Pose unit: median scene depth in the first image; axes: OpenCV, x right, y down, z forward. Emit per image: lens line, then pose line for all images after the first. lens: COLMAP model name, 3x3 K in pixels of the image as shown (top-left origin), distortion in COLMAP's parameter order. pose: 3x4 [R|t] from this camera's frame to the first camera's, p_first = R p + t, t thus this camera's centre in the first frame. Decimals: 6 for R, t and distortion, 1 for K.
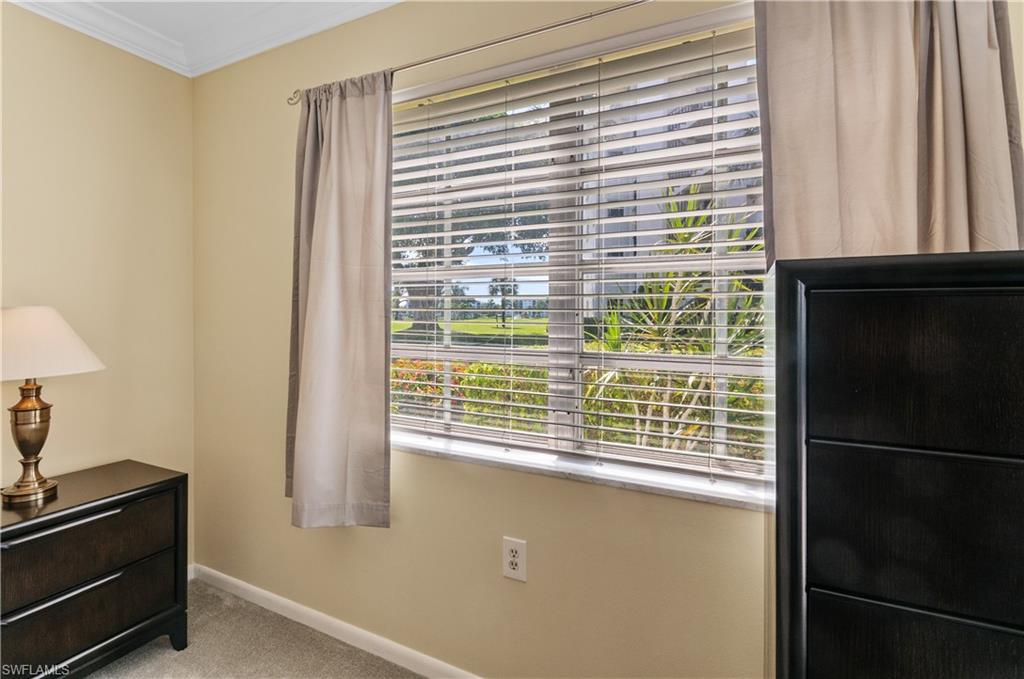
lens RADIAL K [[474.8, 0, 509.0], [0, 474.8, 316.1], [0, 0, 1]] dist [0.001667, 0.000313]
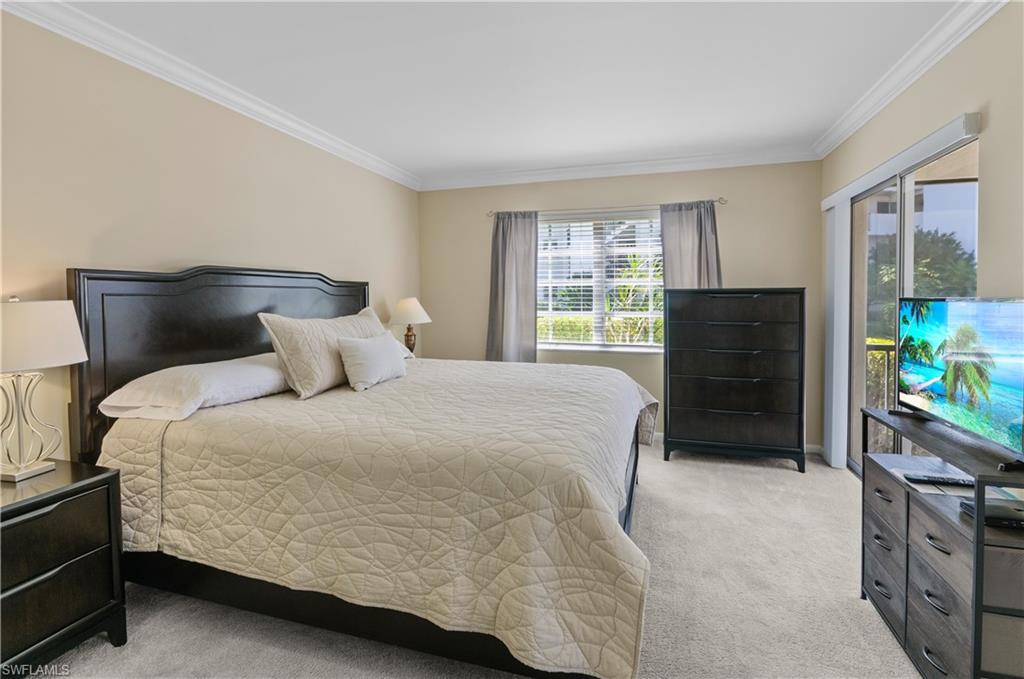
lens RADIAL K [[484.0, 0, 513.6], [0, 484.0, 314.5], [0, 0, 1]] dist [-0.026075, 0.000193]
pose [[0.986438, -0.007312, 0.163970, -0.824486], [0.004368, 0.999823, 0.018308, 0.026670], [-0.164075, -0.017343, 0.986295, -1.693611]]
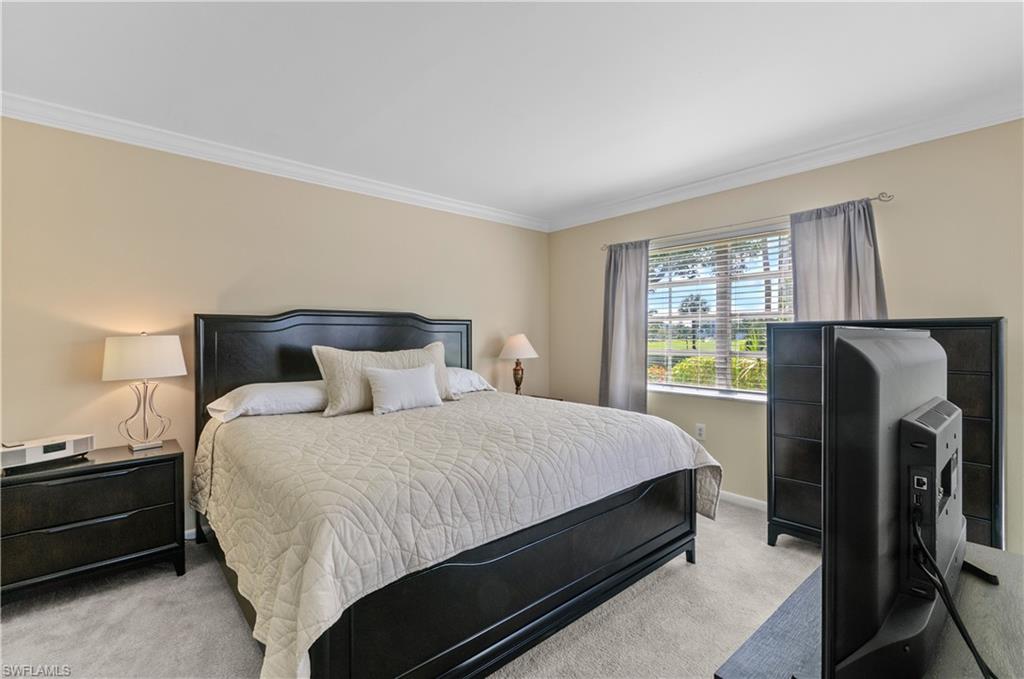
lens RADIAL K [[466.2, 0, 512.0], [0, 466.2, 339.5], [0, 0, 1]] dist [-0.000870, 0.000089]
pose [[0.924195, 0.001758, -0.381917, 0.026459], [-0.003931, 0.999980, -0.004910, 0.025764], [0.381901, 0.006039, 0.924184, -1.509054]]
